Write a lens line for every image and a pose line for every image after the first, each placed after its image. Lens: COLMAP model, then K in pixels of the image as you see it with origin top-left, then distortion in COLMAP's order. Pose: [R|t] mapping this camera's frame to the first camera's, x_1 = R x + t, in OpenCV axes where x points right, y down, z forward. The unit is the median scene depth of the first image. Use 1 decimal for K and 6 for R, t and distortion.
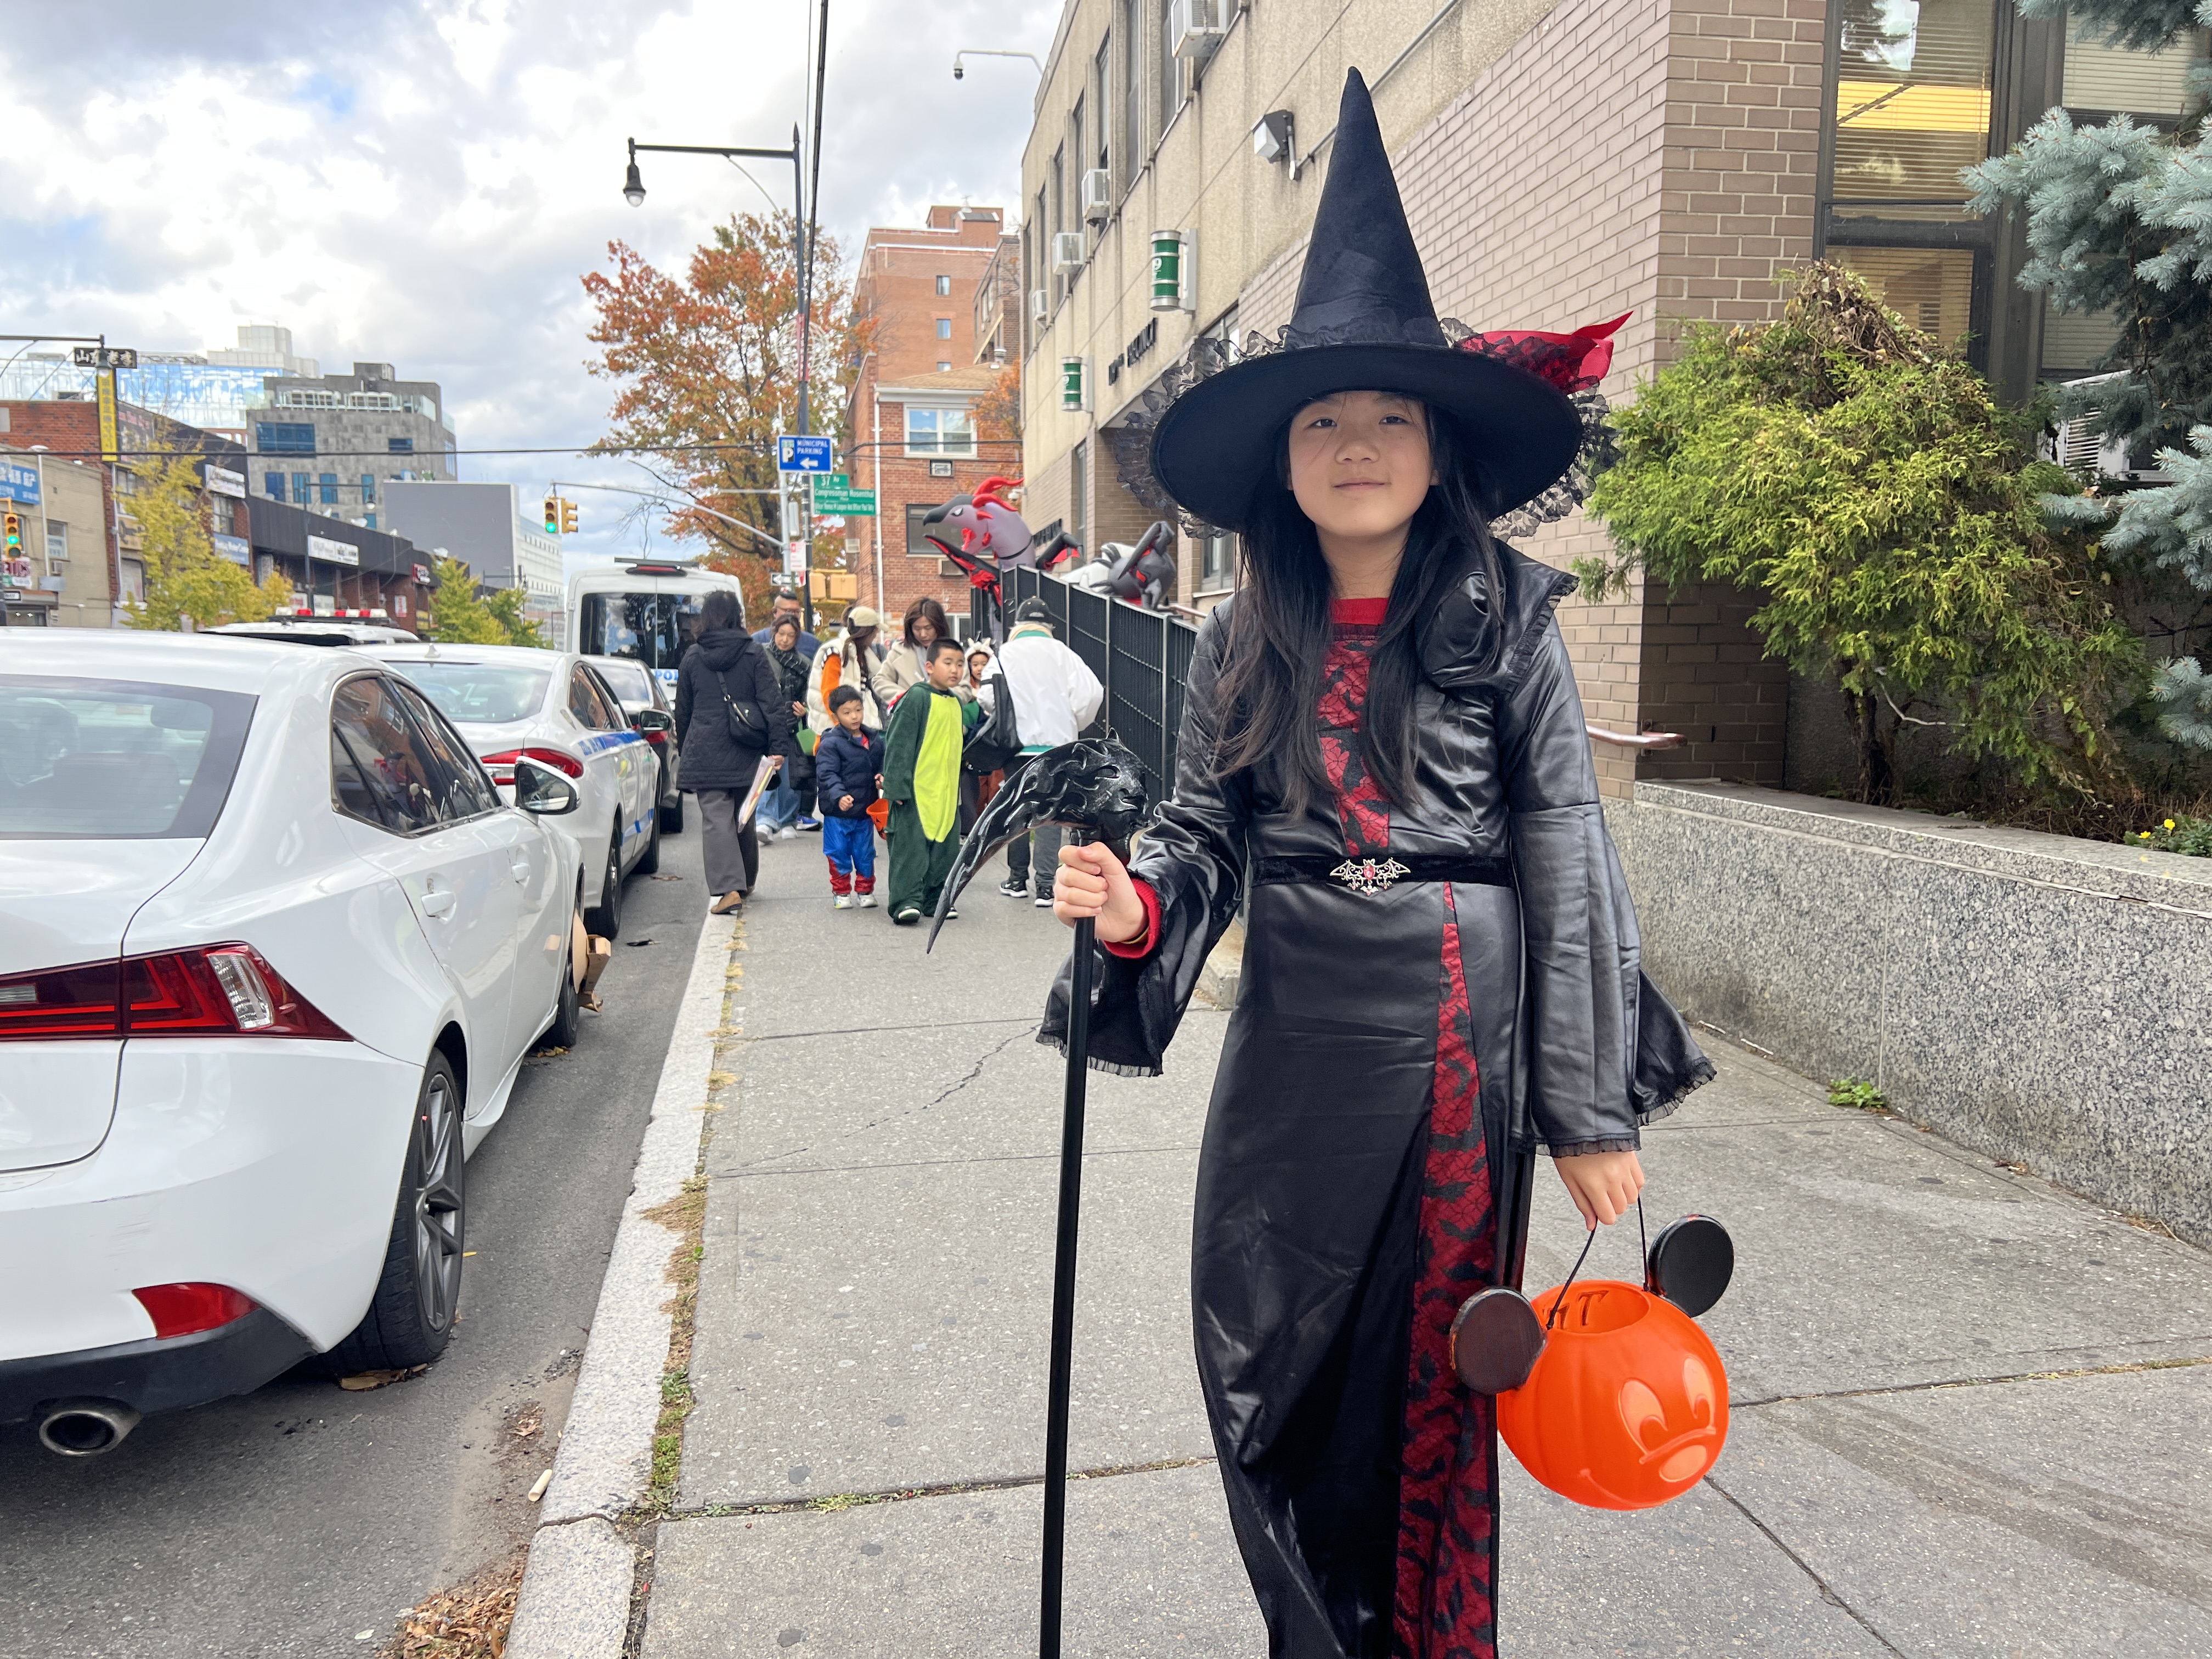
lens RADIAL K [[1658.8, 0, 1105.9], [0, 1658.8, 835.7], [0, 0, 1]] dist [0.006039, 0.000925]
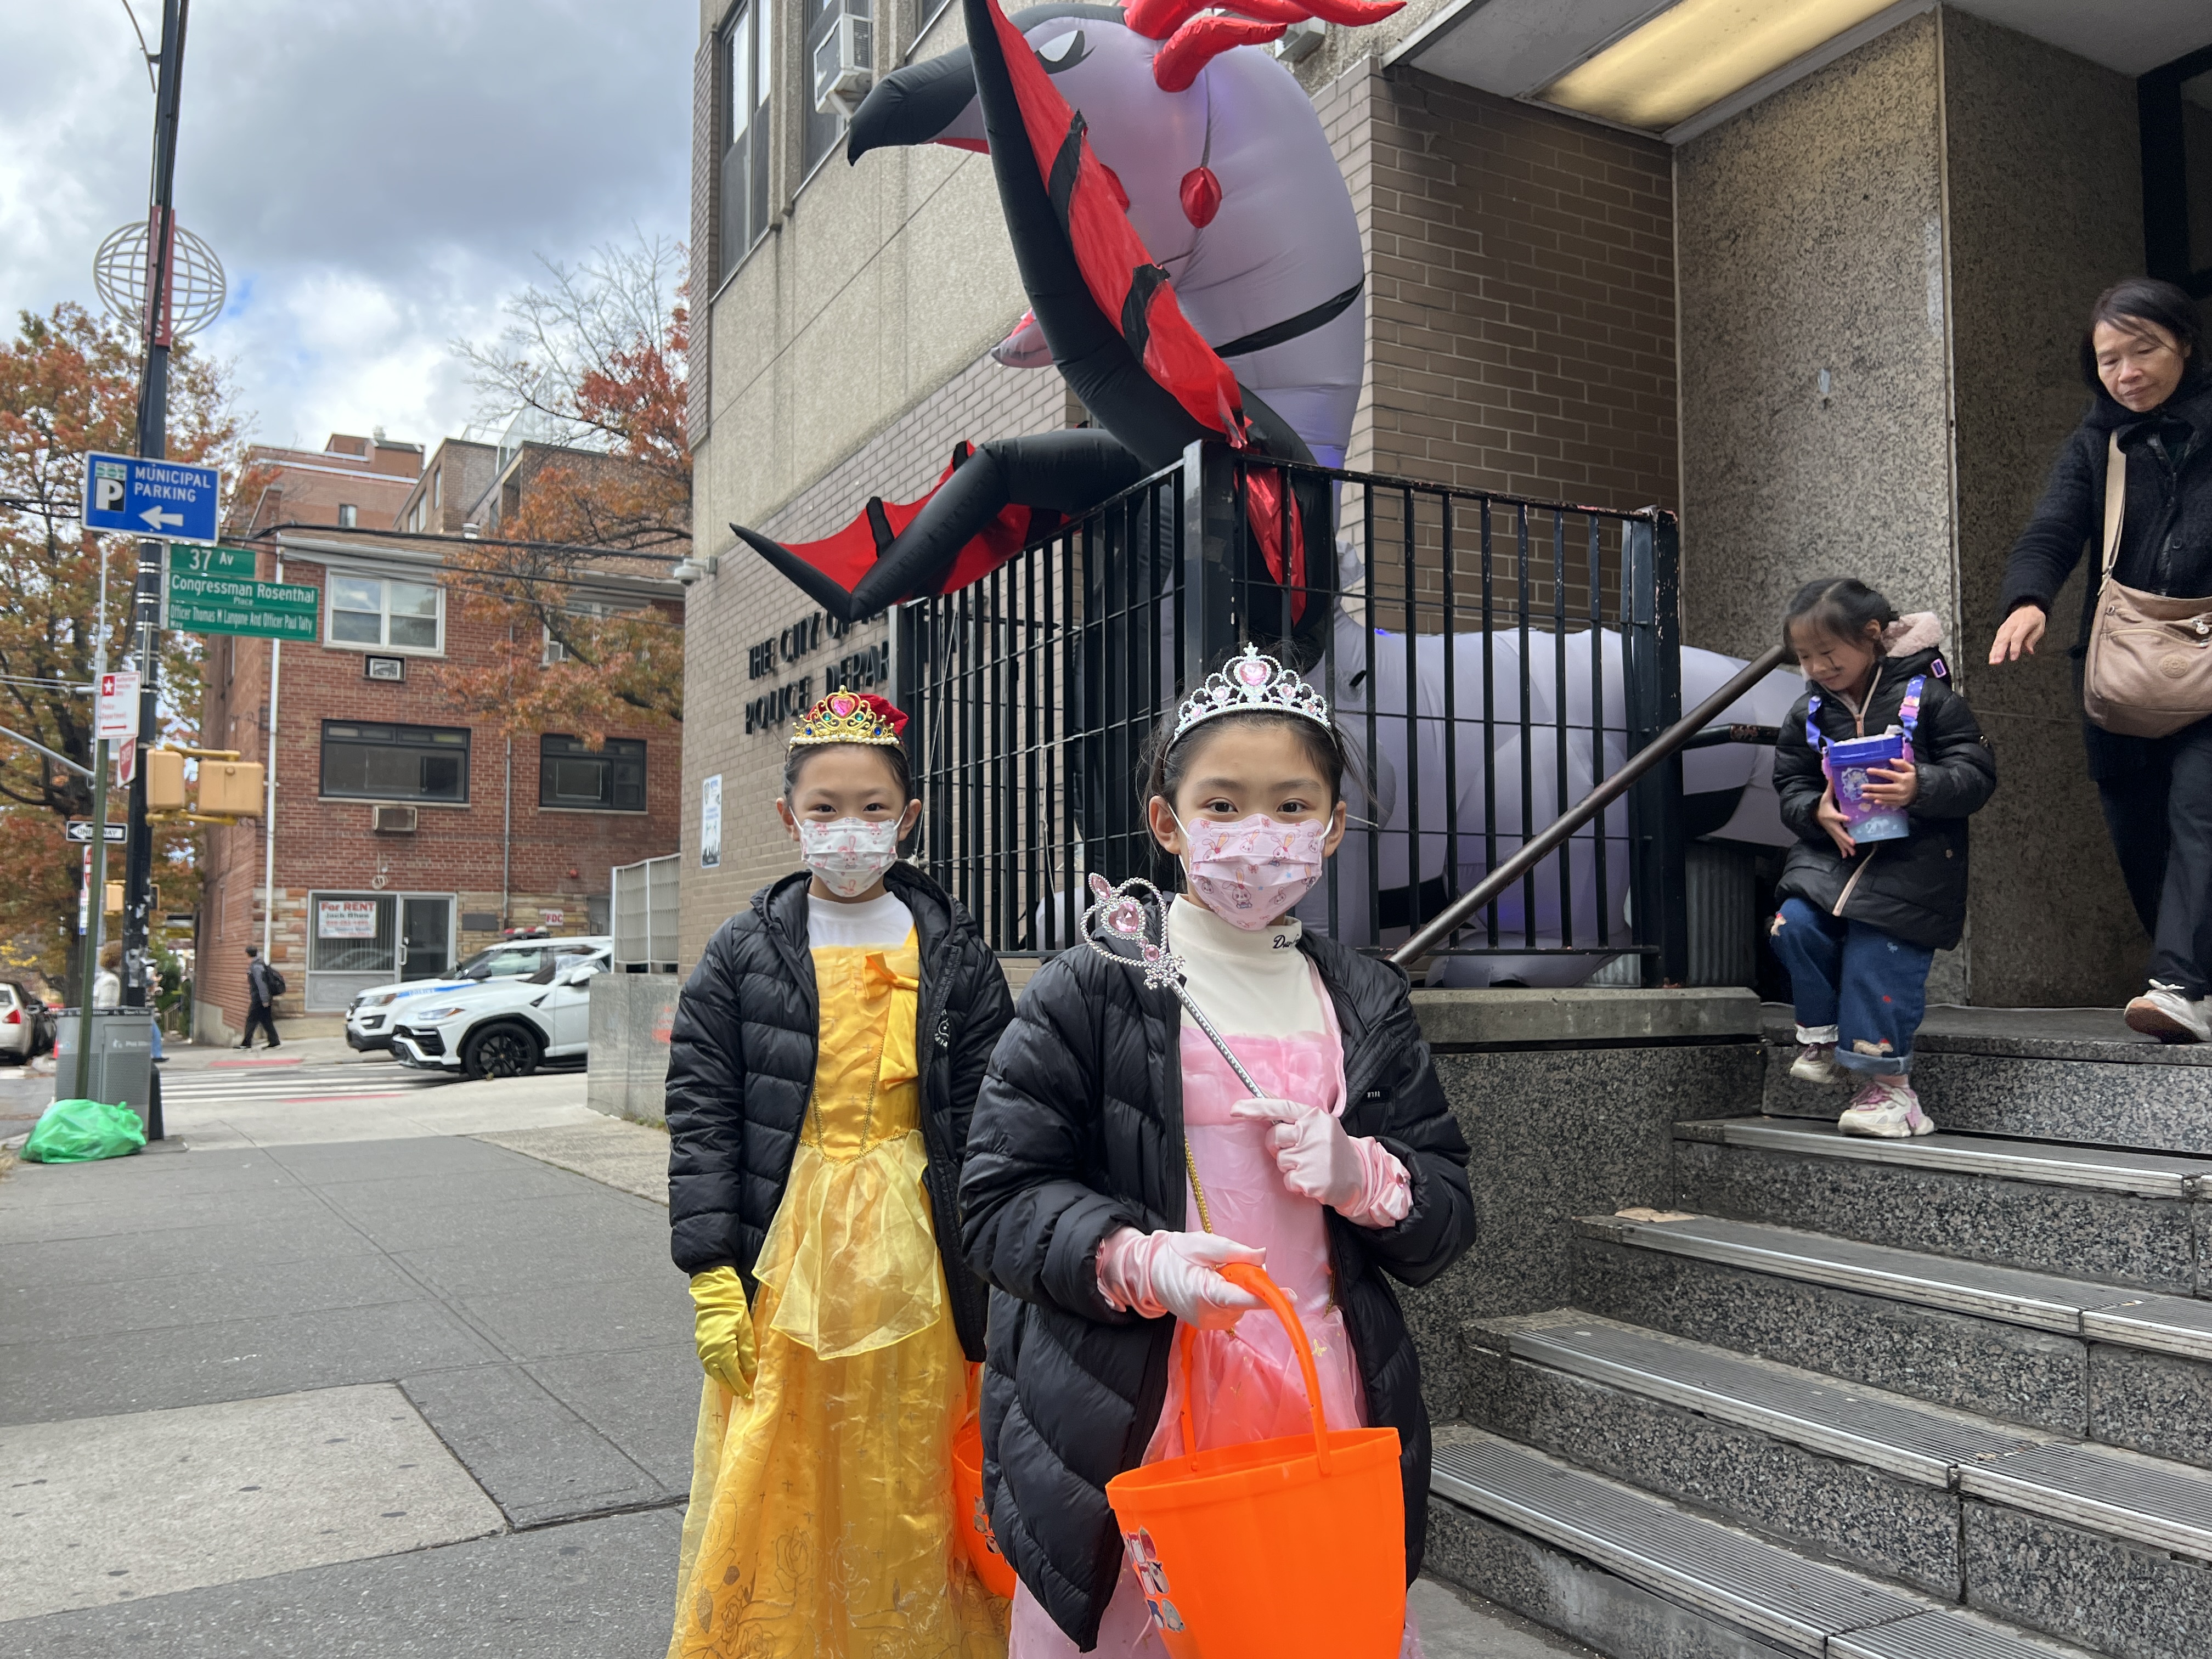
lens RADIAL K [[1722.7, 0, 1112.4], [0, 1722.7, 834.4], [0, 0, 1]] dist [0.000221, -0.003580]
pose [[0.941315, 0.043489, 0.334716, -0.055938], [0.020041, 0.982714, -0.184043, -0.032945], [-0.336934, 0.179950, 0.924172, 0.313176]]
